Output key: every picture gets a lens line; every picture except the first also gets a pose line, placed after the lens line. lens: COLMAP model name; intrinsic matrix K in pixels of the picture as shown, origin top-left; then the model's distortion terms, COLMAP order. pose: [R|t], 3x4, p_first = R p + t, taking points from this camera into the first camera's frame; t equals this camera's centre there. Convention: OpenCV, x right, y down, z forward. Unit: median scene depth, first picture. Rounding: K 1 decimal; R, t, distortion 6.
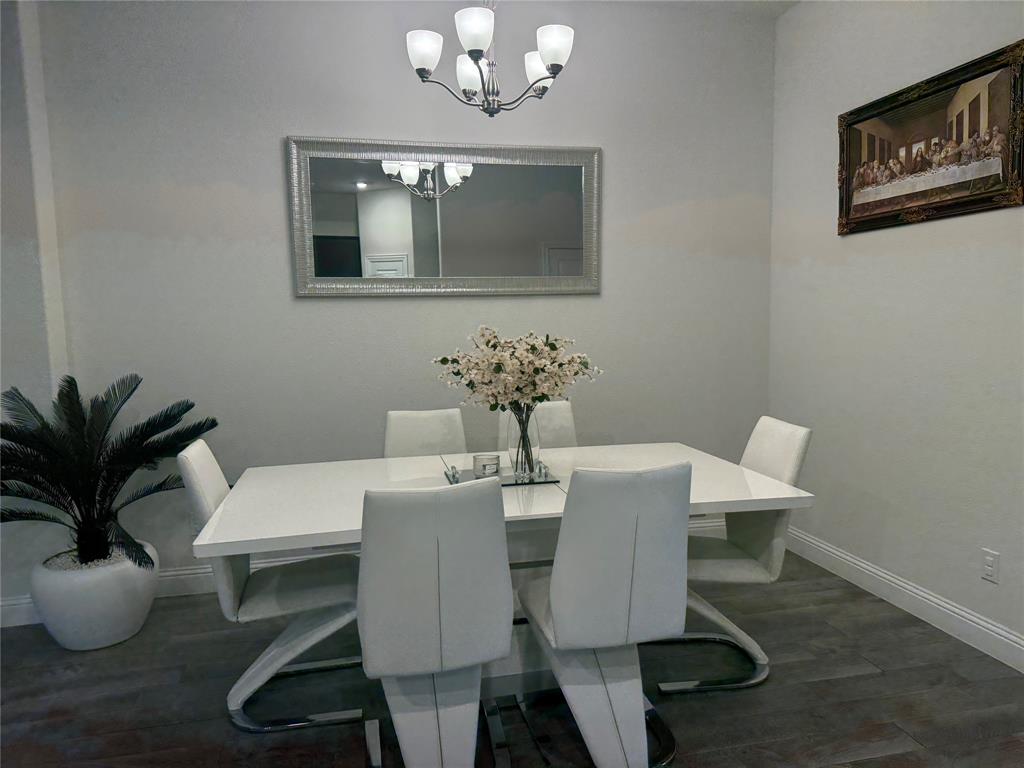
lens RADIAL K [[714.9, 0, 510.8], [0, 714.9, 387.1], [0, 0, 1]] dist [0.077376, -0.099085]
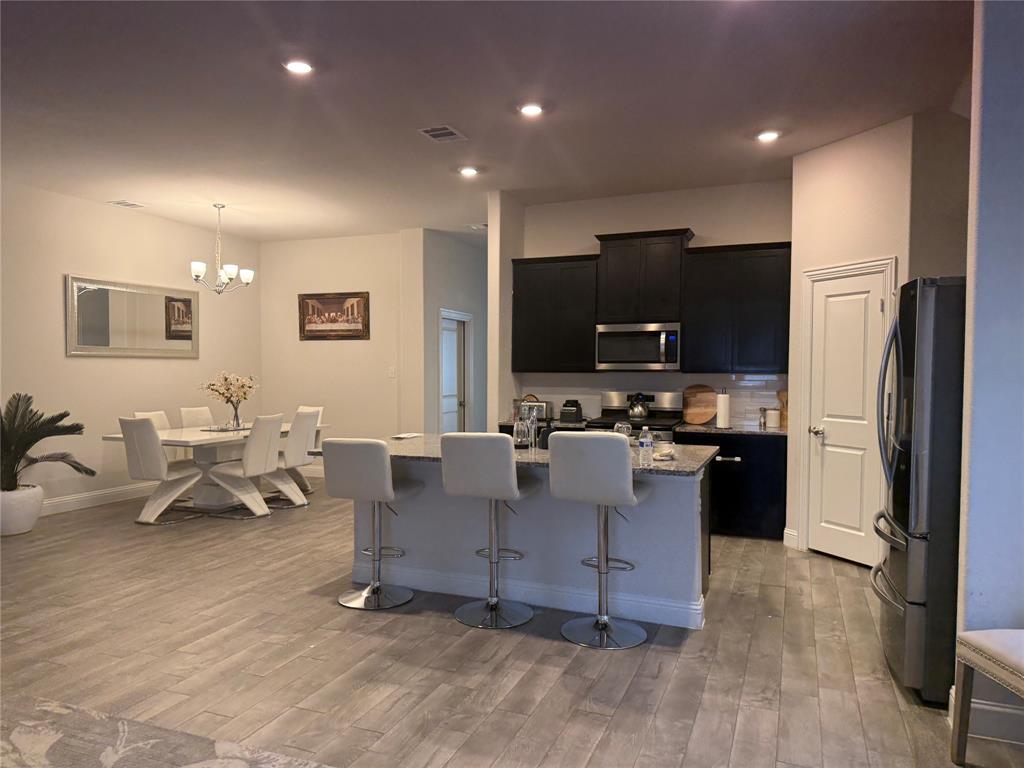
lens RADIAL K [[714.9, 0, 502.2], [0, 714.9, 389.1], [0, 0, 1]] dist [0.077376, -0.099085]
pose [[0.576539, -0.001315, 0.817069, -1.499822], [0.067863, 0.996621, -0.046281, 0.158839], [-0.814247, 0.082132, 0.574679, -1.269481]]
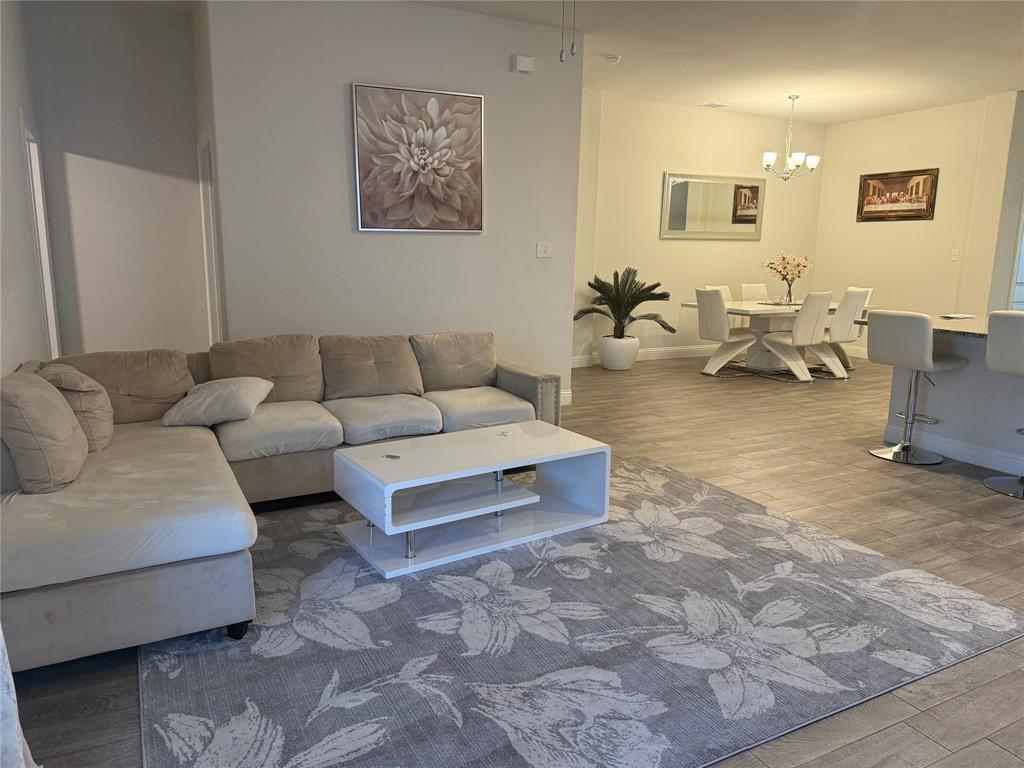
lens RADIAL K [[714.9, 0, 517.1], [0, 714.9, 384.4], [0, 0, 1]] dist [0.077376, -0.099085]
pose [[0.967208, -0.013502, 0.253628, -1.733872], [-0.007993, 0.996473, 0.083529, 0.205014], [-0.253861, -0.082817, 0.963689, -1.550328]]
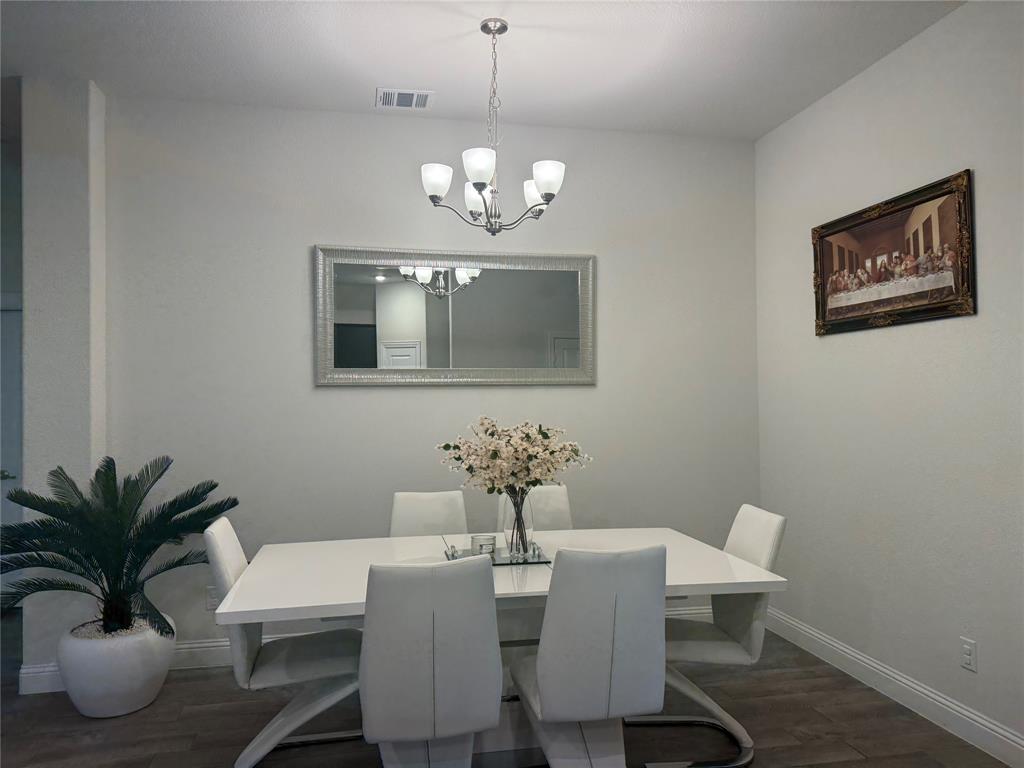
lens RADIAL K [[714.9, 0, 502.3], [0, 714.9, 380.8], [0, 0, 1]] dist [0.077376, -0.099085]
pose [[0.999471, 0.011509, -0.030433, 0.022178], [-0.015174, 0.992281, -0.123076, -0.003517], [0.028782, 0.123472, 0.991931, -0.093246]]
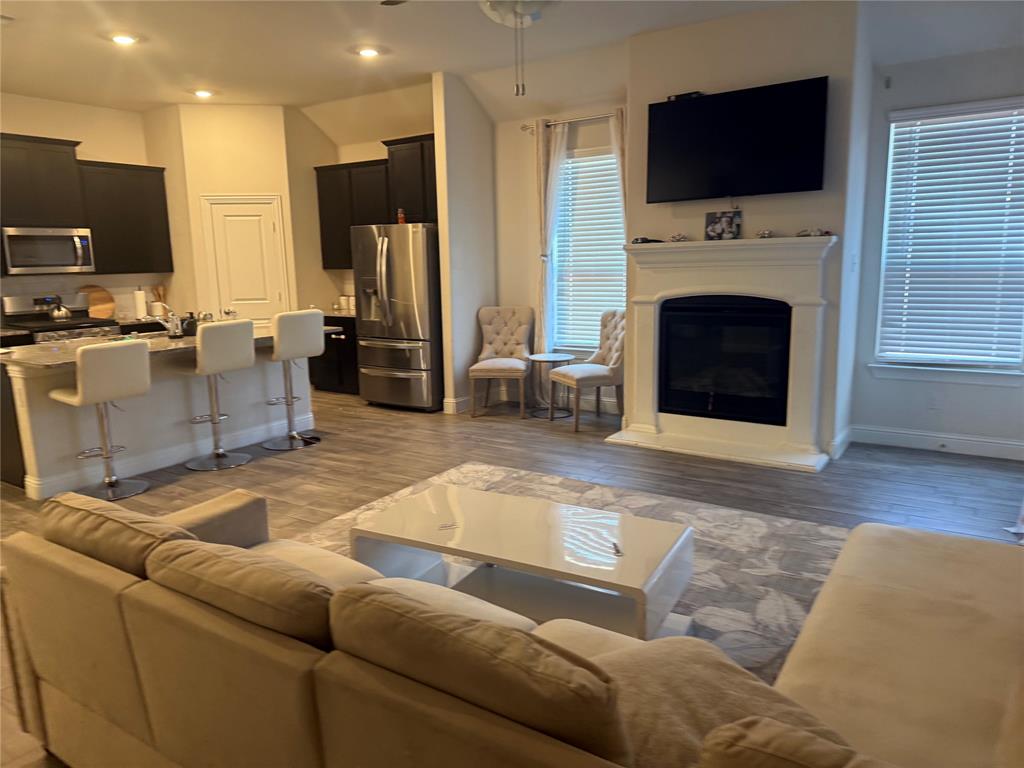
lens RADIAL K [[714.9, 0, 507.2], [0, 714.9, 379.0], [0, 0, 1]] dist [0.077376, -0.099085]
pose [[-0.682372, -0.081723, 0.726423, -2.159534], [0.113774, 0.969748, 0.215972, 0.019104], [-0.722097, 0.230022, -0.652431, 0.193326]]
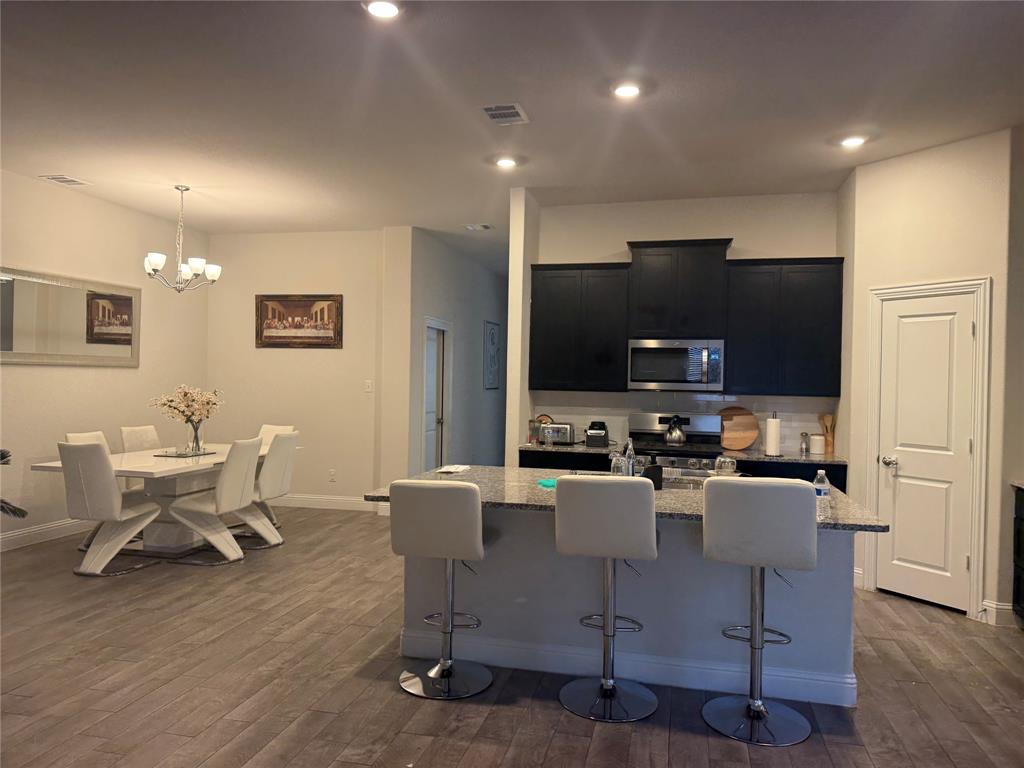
lens RADIAL K [[714.9, 0, 510.3], [0, 714.9, 377.5], [0, 0, 1]] dist [0.077376, -0.099085]
pose [[0.443715, 0.027943, 0.895732, -1.467836], [0.063739, 0.995998, -0.062646, 0.087687], [-0.893898, 0.084890, 0.440158, -0.823967]]
